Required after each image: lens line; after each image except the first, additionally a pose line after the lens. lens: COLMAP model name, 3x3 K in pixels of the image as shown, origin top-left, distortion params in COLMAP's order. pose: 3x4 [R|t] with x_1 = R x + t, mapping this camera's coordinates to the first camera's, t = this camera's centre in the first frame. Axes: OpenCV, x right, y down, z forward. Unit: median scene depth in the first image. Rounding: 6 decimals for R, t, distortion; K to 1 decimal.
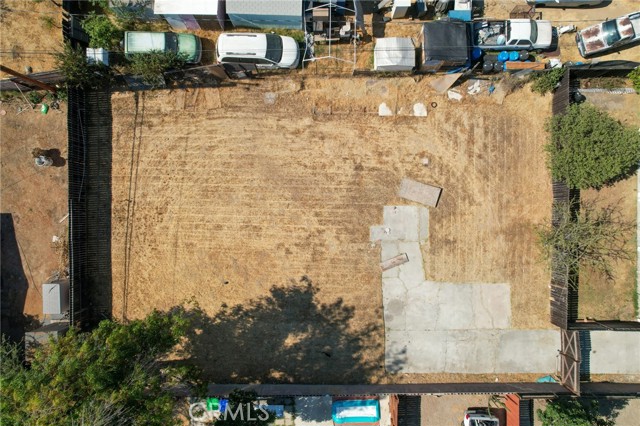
lens RADIAL K [[406.5, 0, 321.5], [0, 406.5, 212.9], [0, 0, 1]] dist [-0.068580, 0.057077]
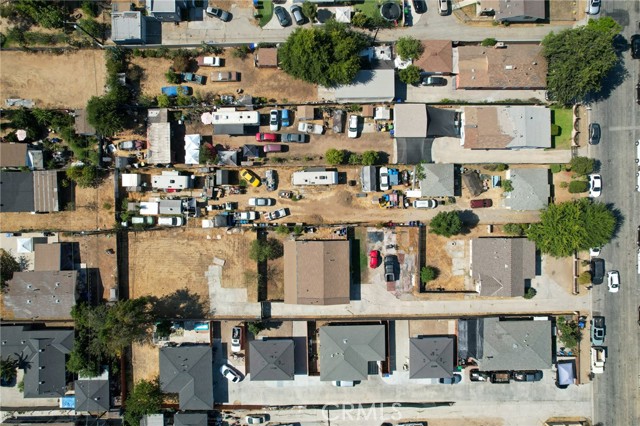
lens RADIAL K [[406.5, 0, 319.7], [0, 406.5, 215.4], [0, 0, 1]] dist [-0.068580, 0.057077]
pose [[0.999957, -0.008218, -0.004255, 1.100853], [0.008194, 0.999952, -0.005442, -0.410612], [0.004300, 0.005407, 0.999976, -2.372528]]
